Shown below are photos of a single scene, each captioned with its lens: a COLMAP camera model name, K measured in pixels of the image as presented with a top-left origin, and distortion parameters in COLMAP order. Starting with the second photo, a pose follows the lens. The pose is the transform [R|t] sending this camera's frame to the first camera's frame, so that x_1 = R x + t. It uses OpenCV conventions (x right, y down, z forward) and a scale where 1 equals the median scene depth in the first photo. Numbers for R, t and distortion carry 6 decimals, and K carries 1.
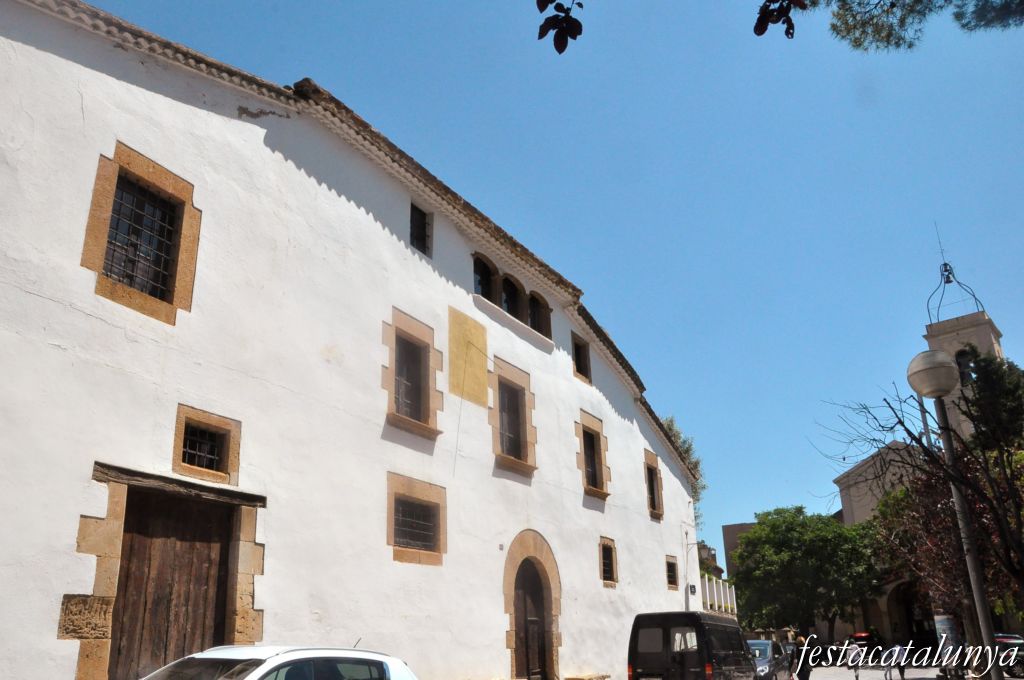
lens RADIAL K [[794.1, 0, 512.0], [0, 794.1, 340.0], [0, 0, 1]] dist [-0.132183, 0.003242]
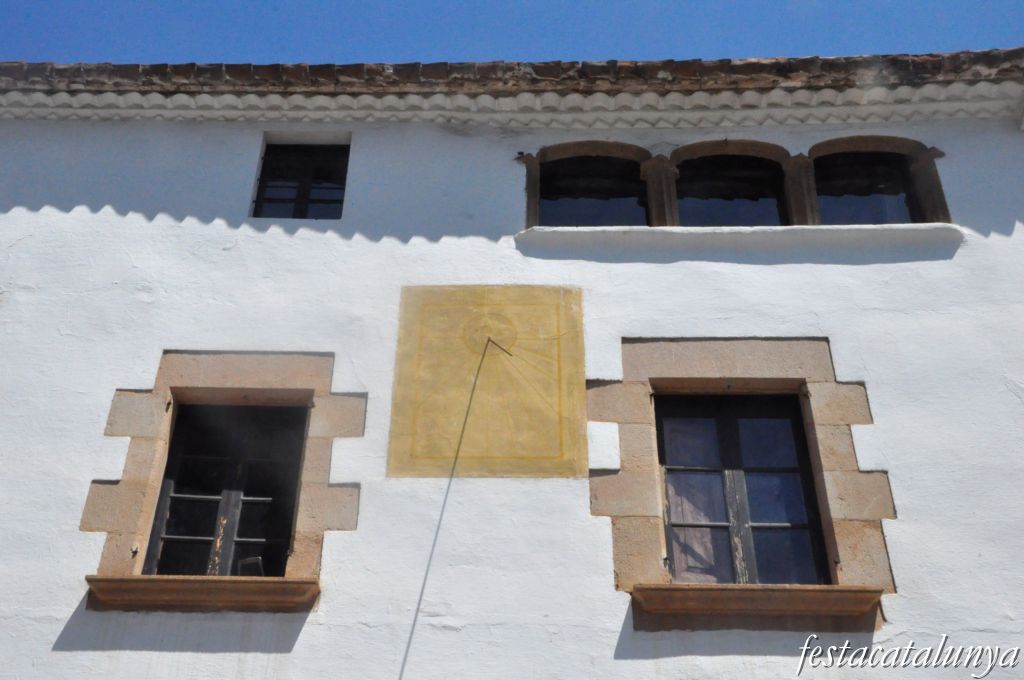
lens RADIAL K [[1121.7, 0, 511.9], [0, 1121.7, 407.6], [0, 0, 1]] dist [0.027332, 0.052309]
pose [[0.487646, -0.476114, -0.731790, 0.344655], [0.290598, 0.878930, -0.378199, 0.248416], [0.823258, -0.028229, 0.566965, 0.727034]]
